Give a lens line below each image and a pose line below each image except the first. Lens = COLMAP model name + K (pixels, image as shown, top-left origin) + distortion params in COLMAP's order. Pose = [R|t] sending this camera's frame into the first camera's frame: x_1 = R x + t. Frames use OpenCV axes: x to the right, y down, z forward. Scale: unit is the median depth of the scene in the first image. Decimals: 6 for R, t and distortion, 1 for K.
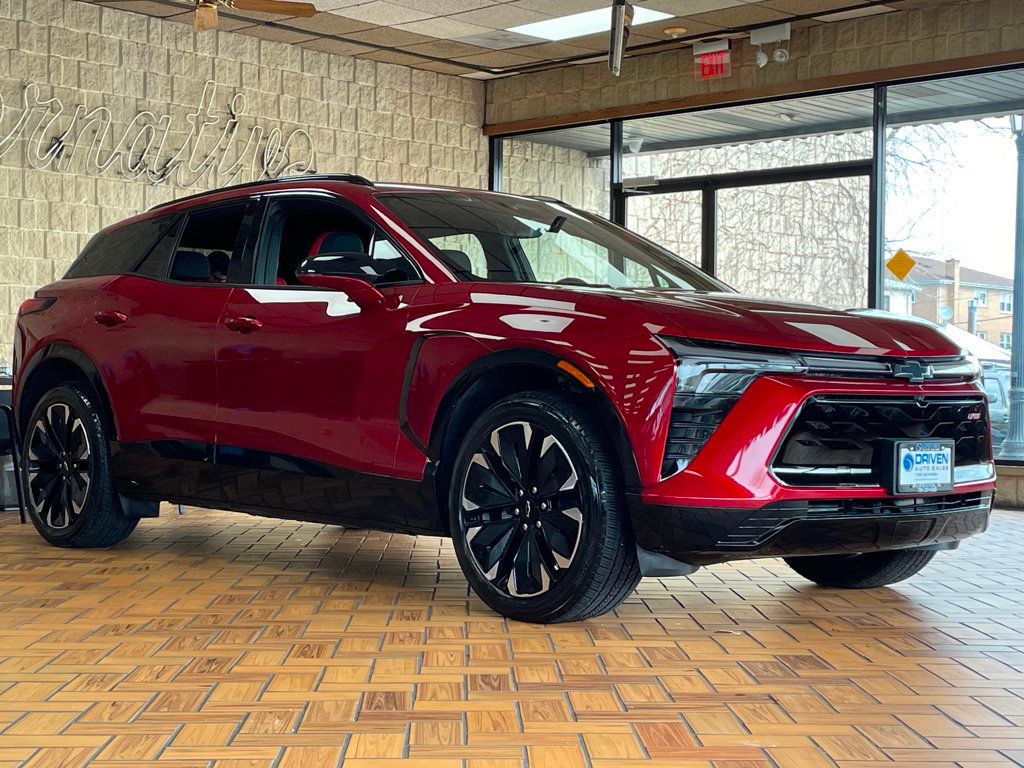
lens RADIAL K [[1698.6, 0, 512.0], [0, 1698.6, 384.0], [0, 0, 1]] dist [0.174065, -0.176757]
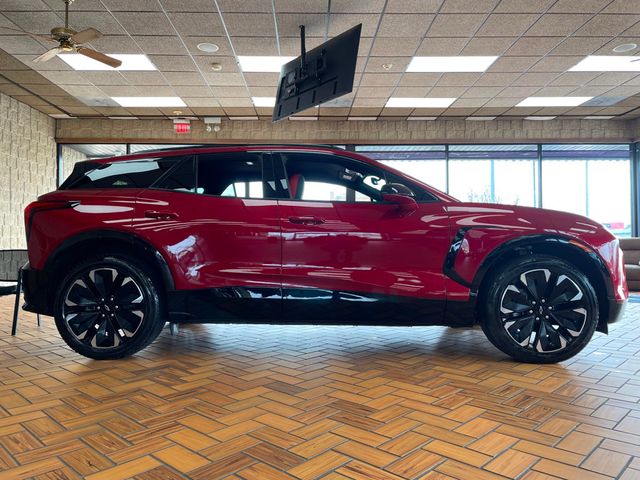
lens RADIAL K [[482.7, 0, 320.0], [0, 482.7, 240.0], [0, 0, 1]] dist [0.026905, -0.003557]
pose [[0.707115, -0.001435, 0.707098, -0.273916], [0.010637, 0.999906, -0.008608, -0.005310], [-0.707019, 0.013609, 0.707064, 0.340115]]
